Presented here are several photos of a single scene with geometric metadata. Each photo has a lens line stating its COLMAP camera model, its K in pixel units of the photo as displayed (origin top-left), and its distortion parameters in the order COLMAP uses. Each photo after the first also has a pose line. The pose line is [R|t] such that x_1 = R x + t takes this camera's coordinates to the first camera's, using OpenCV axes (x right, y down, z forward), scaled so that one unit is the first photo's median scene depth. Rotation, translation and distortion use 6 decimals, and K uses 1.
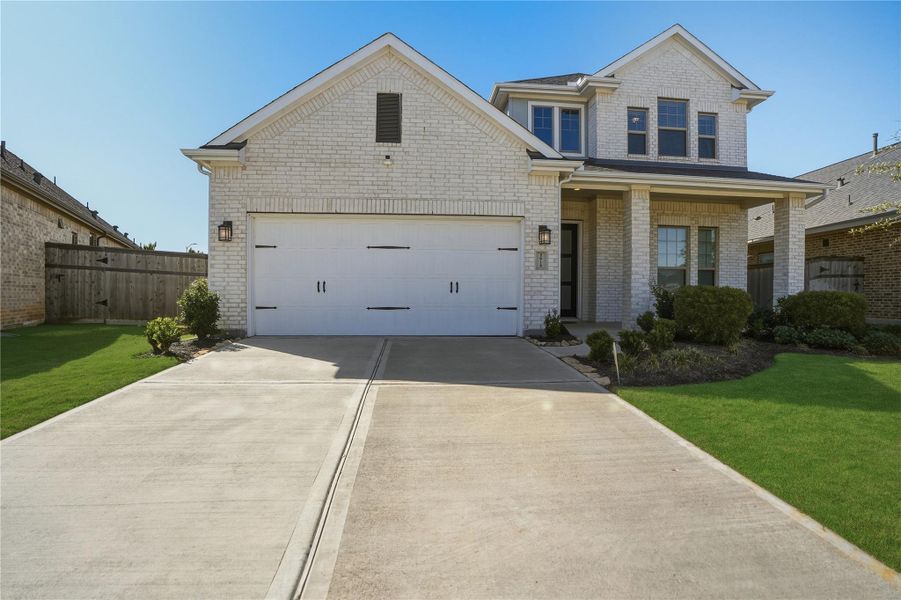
lens RADIAL K [[414.8, 0, 451.5], [0, 414.8, 305.7], [0, 0, 1]] dist [-0.071101, 0.019562]
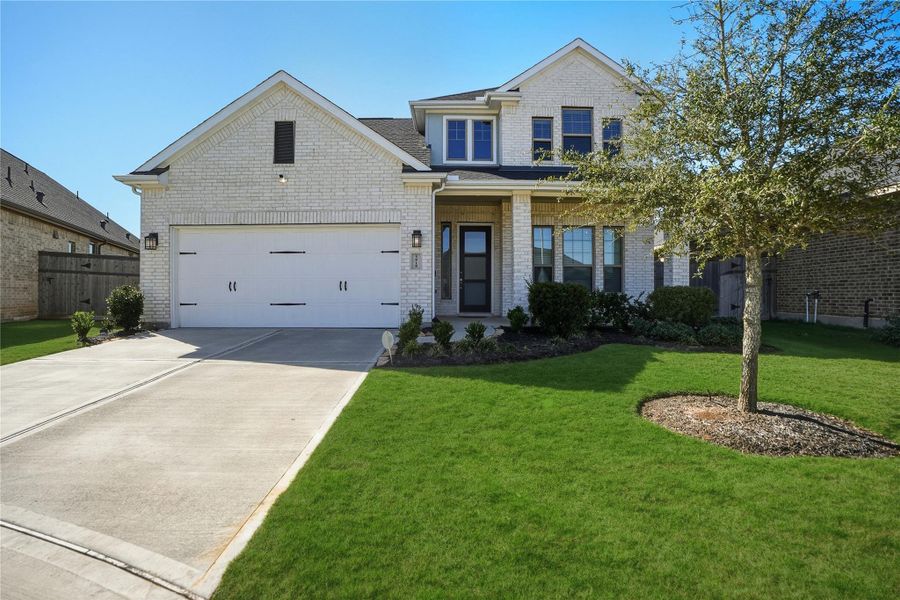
lens RADIAL K [[408.5, 0, 450.0], [0, 408.5, 300.0], [0, 0, 1]] dist [-0.070494, 0.018056]
pose [[0.997604, -0.005861, -0.068932, 0.384312], [0.005139, 0.999930, -0.010641, 0.008675], [0.068989, 0.010261, 0.997565, -0.107373]]
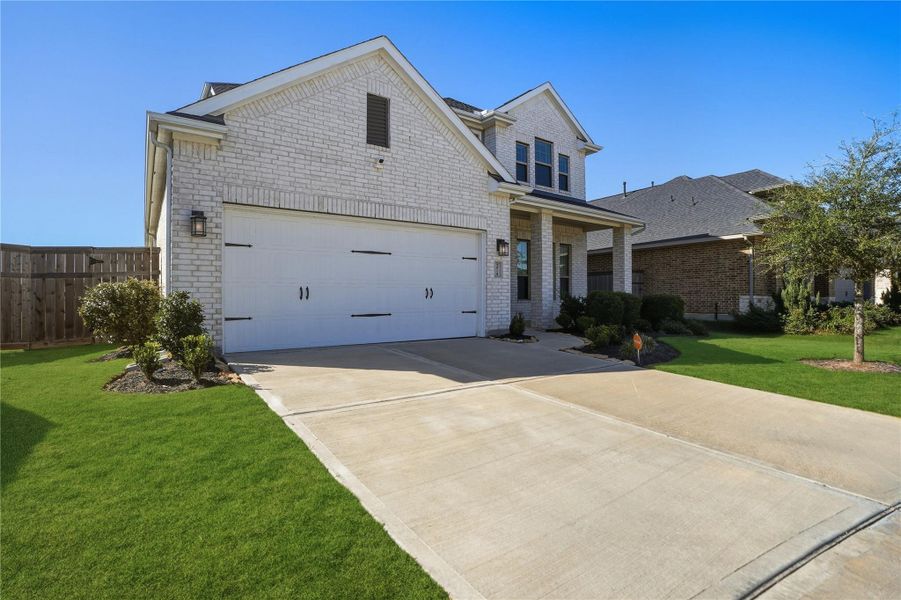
lens RADIAL K [[424.0, 0, 442.5], [0, 424.0, 300.9], [0, 0, 1]] dist [-0.069533, 0.012746]
pose [[0.865279, -0.013598, 0.501106, -0.507991], [0.022842, 0.999663, -0.012314, -0.011213], [-0.500770, 0.022101, 0.865298, 0.061120]]
